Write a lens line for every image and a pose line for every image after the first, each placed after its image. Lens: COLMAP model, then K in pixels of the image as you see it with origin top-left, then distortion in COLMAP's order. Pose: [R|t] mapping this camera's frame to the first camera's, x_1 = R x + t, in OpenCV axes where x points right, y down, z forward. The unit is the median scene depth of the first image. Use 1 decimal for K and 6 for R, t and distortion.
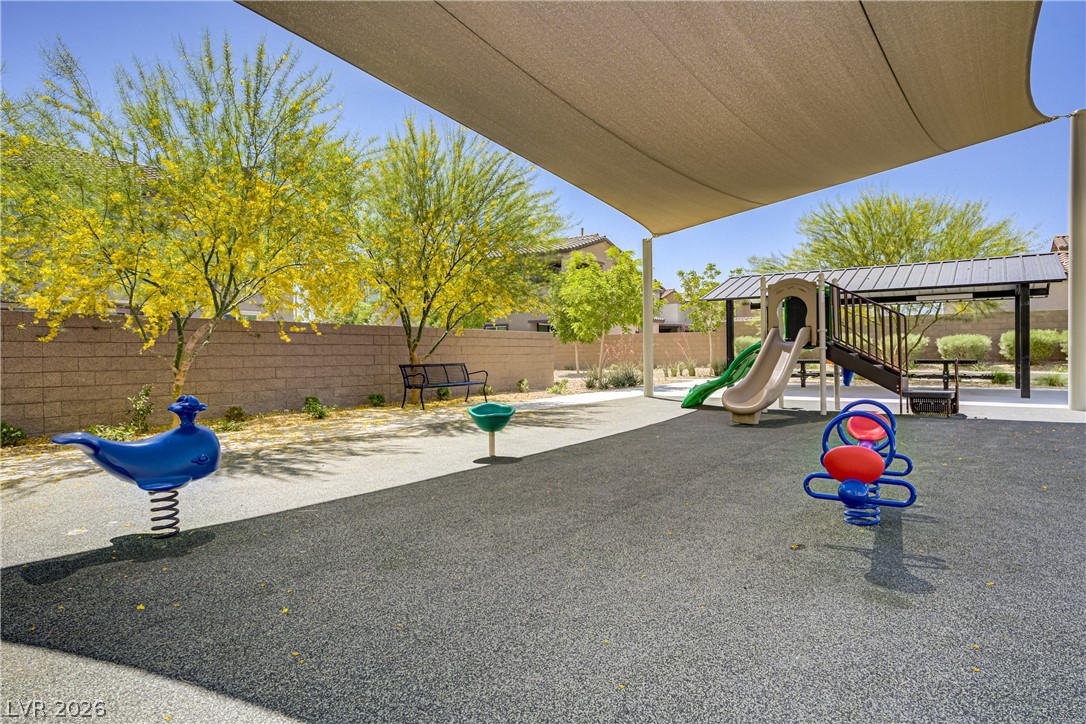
lens RADIAL K [[655.3, 0, 543.0], [0, 655.3, 362.0], [0, 0, 1]] dist [-0.042948, 0.046249]
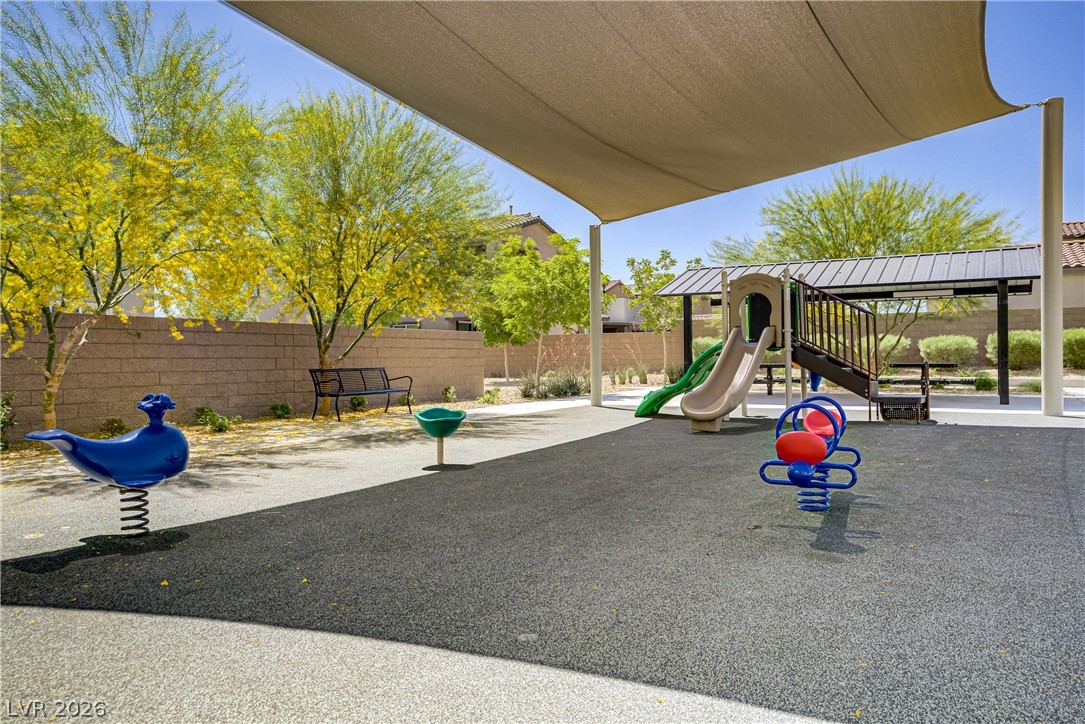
lens RADIAL K [[795.9, 0, 542.5], [0, 795.9, 362.0], [0, 0, 1]] dist [0.007411, 0.002929]
pose [[0.995041, -0.000363, 0.099468, -0.021269], [0.001131, 0.999970, -0.007665, 0.003353], [-0.099462, 0.007739, 0.995011, -0.066425]]
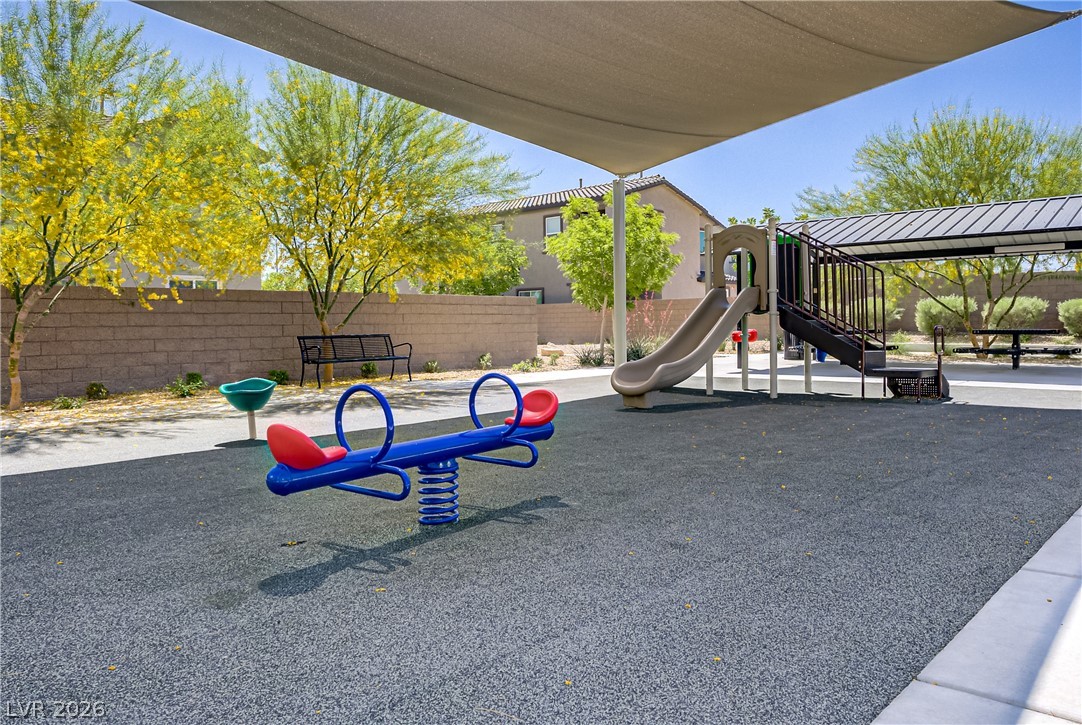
lens RADIAL K [[794.1, 0, 479.2], [0, 794.1, 362.6], [0, 0, 1]] dist [-0.064229, 0.003645]
pose [[0.989881, 0.002466, -0.141877, 0.170741], [0.002610, 0.999364, 0.035578, 0.002694], [0.141874, -0.035588, 0.989245, 0.004431]]
